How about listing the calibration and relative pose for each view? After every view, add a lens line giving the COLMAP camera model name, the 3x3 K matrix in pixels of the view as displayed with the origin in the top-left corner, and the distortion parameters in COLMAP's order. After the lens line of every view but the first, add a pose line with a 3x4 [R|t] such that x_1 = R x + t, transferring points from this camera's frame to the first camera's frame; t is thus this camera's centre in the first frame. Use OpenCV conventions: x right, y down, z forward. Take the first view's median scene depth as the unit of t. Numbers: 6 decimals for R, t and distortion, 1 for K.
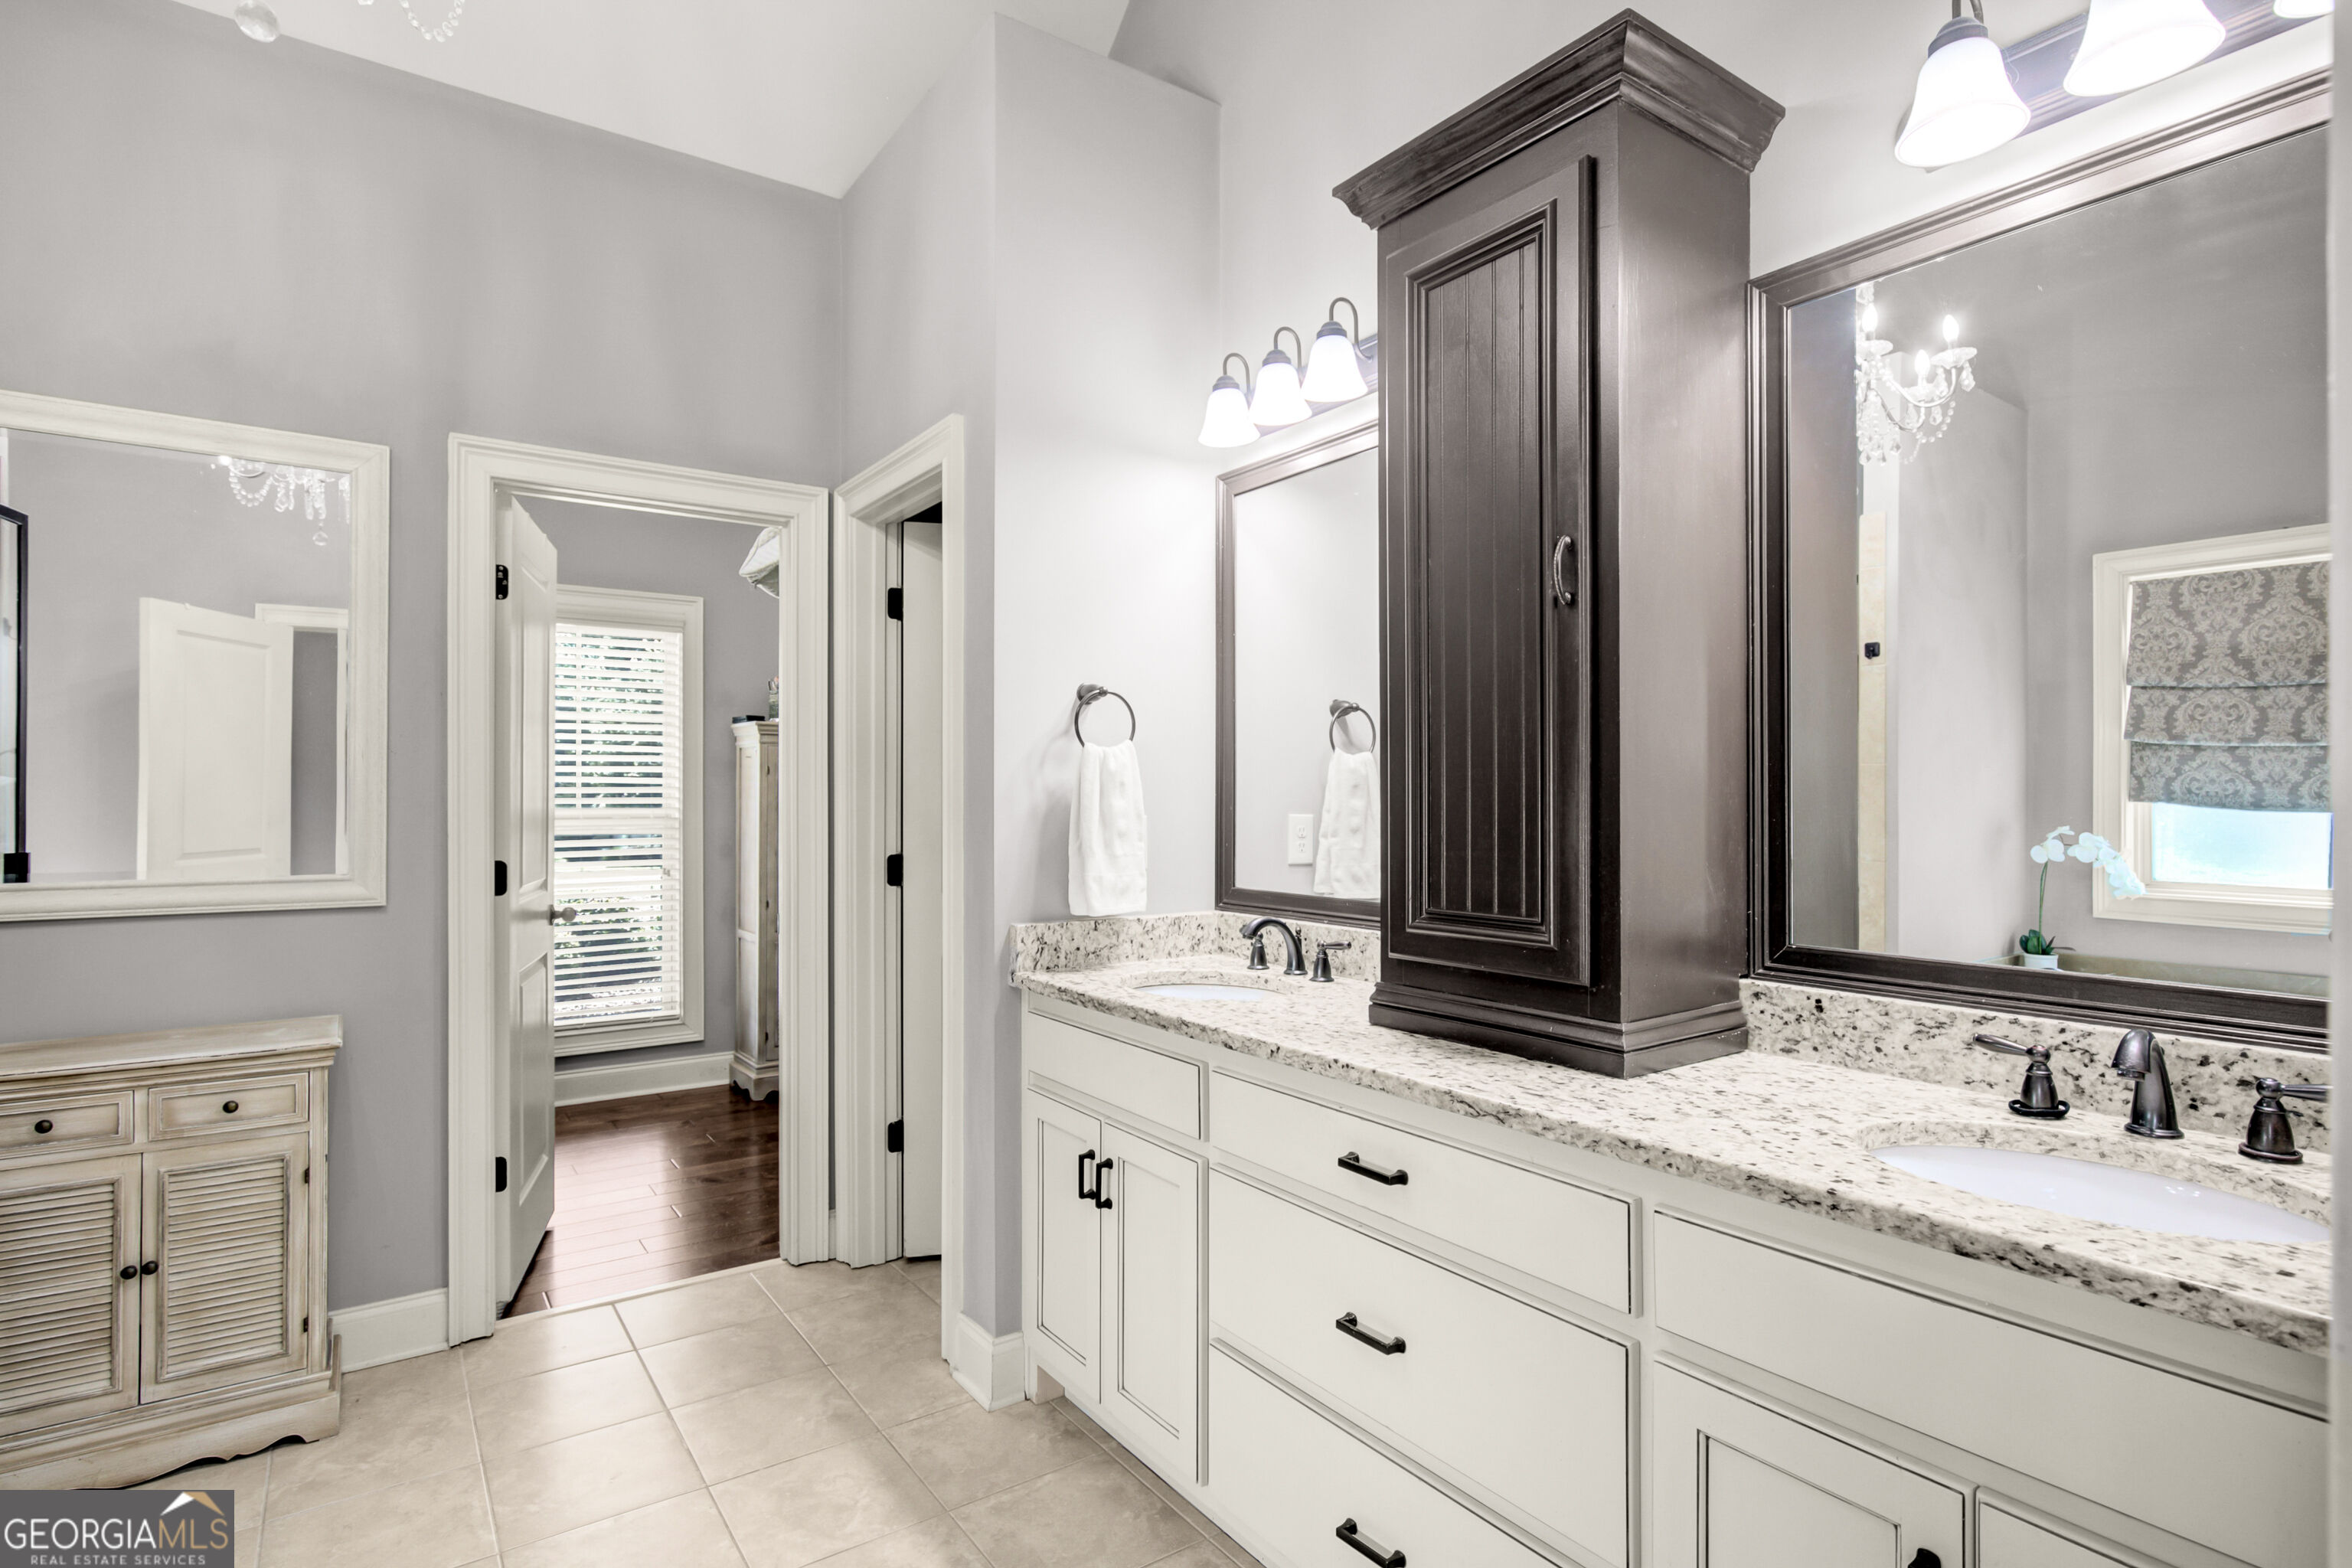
lens RADIAL K [[1184.5, 0, 1187.9], [0, 1184.5, 779.8], [0, 0, 1]] dist [-0.020777, 0.001237]
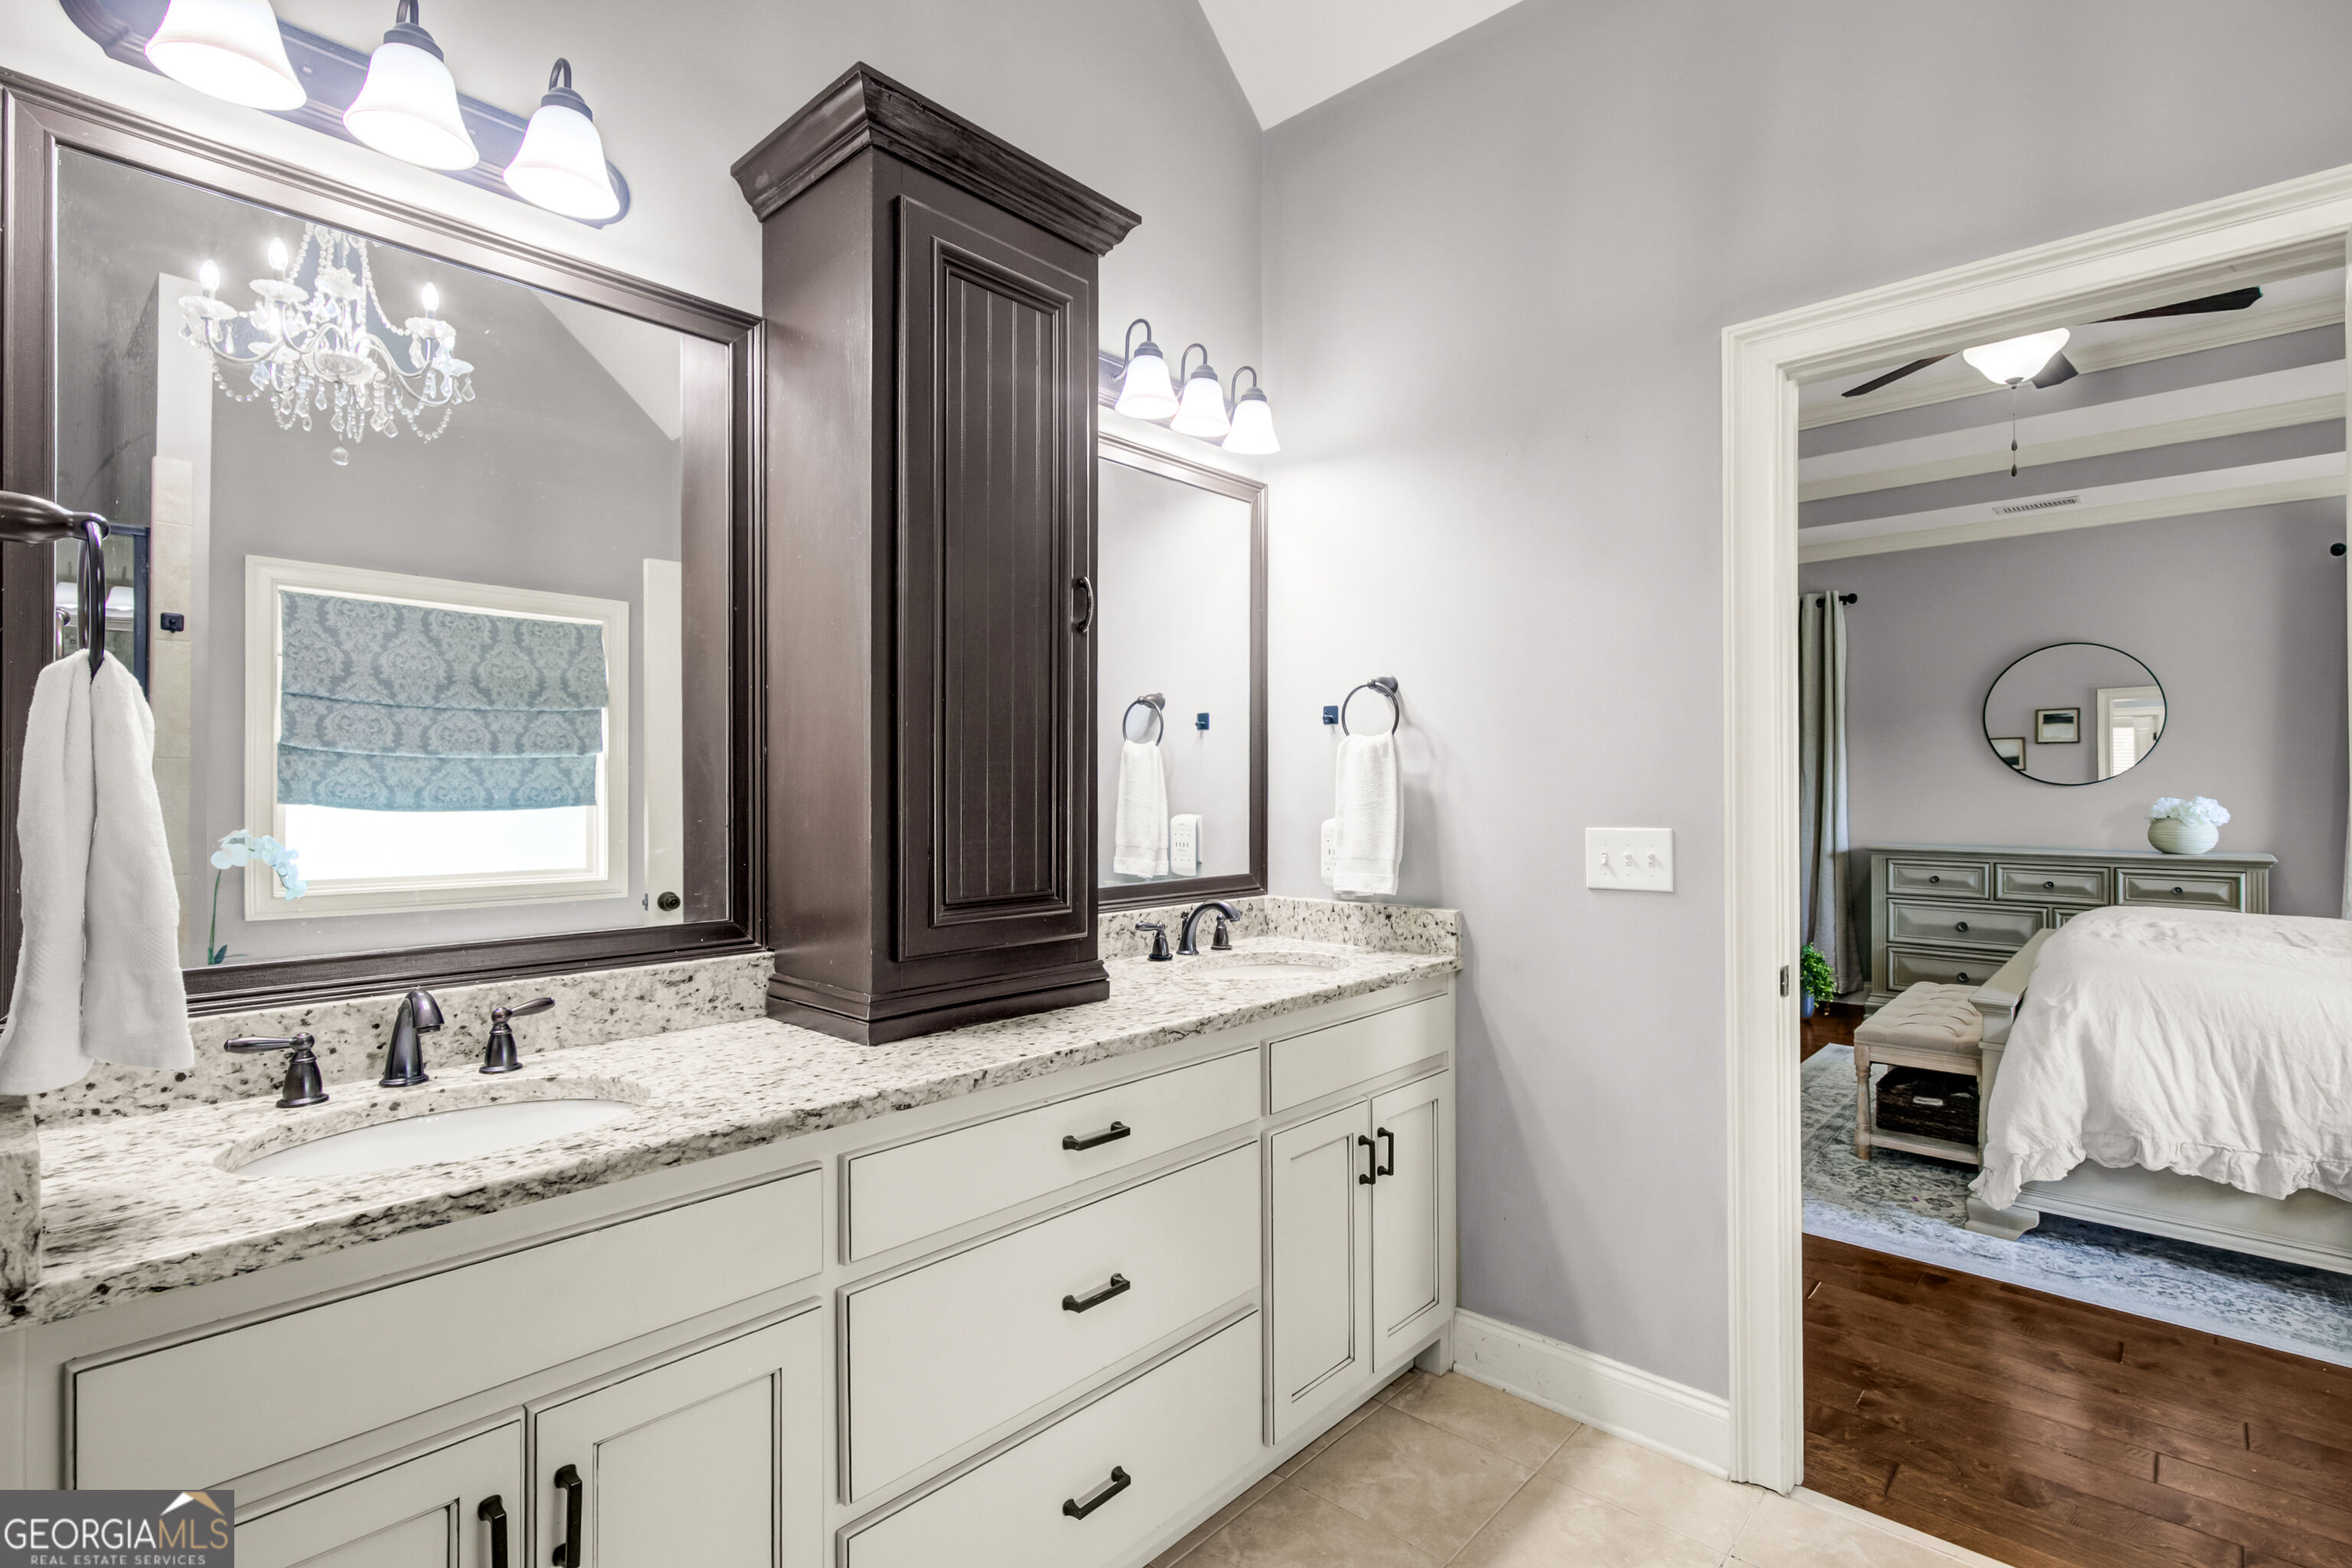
lens RADIAL K [[1101.8, 0, 1191.7], [0, 1101.8, 789.9], [0, 0, 1]] dist [-0.004303, -0.000527]
pose [[-0.225435, 0.008821, 0.974218, -0.337094], [-0.007456, 0.999914, -0.010779, 0.011319], [-0.974230, -0.009693, -0.225350, 0.463774]]
